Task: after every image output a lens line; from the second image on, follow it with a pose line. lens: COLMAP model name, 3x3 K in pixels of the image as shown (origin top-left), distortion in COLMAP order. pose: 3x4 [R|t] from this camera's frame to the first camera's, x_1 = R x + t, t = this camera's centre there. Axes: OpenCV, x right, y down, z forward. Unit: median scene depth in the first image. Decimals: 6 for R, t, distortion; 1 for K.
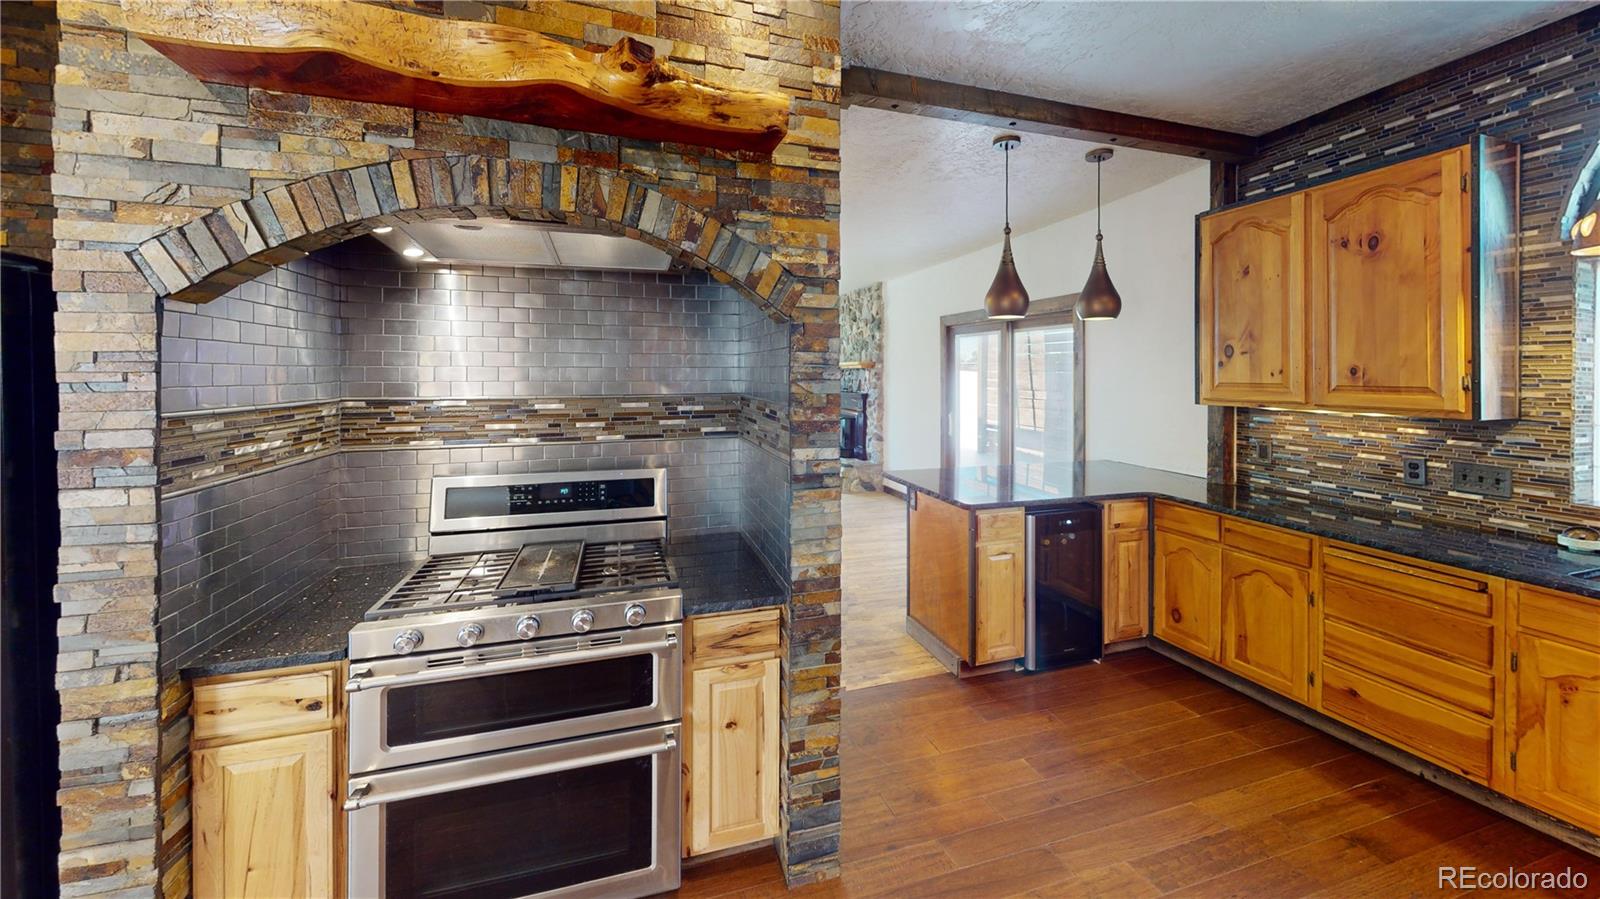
lens RADIAL K [[568.1, 0, 809.2], [0, 568.1, 449.7], [0, 0, 1]] dist [-0.000357, -0.000004]
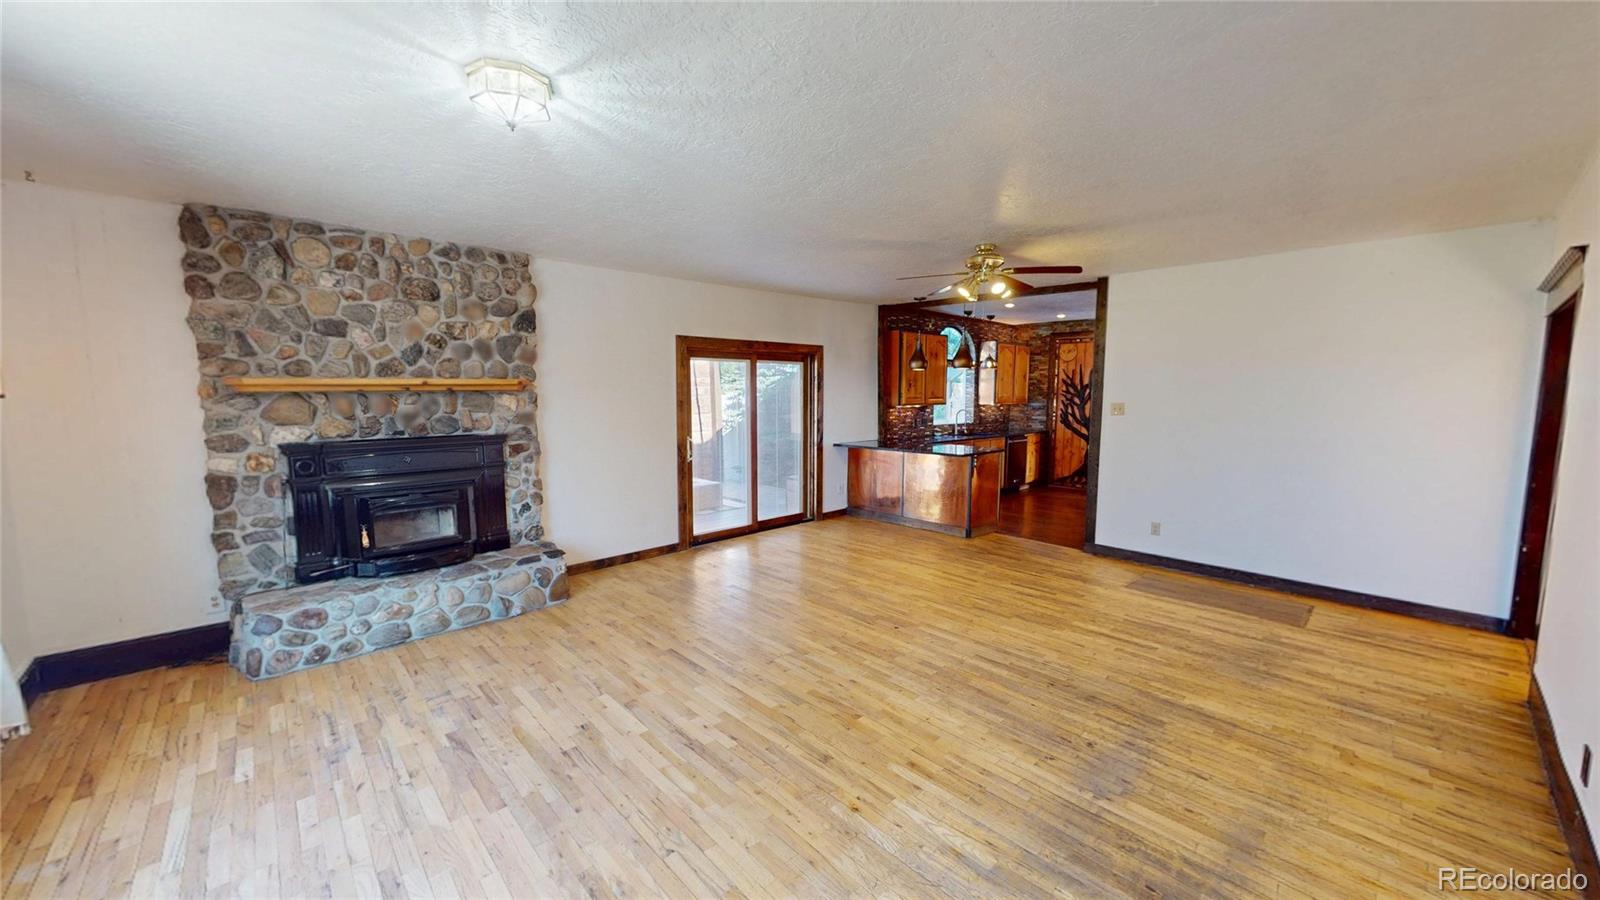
lens RADIAL K [[609.8, 0, 796.7], [0, 609.8, 459.2], [0, 0, 1]] dist [0.000038, -0.000027]
pose [[-0.420354, -0.104243, 0.901352, -0.741497], [0.124115, 0.977436, 0.170924, -0.182289], [-0.898832, 0.183720, -0.397931, 1.254862]]
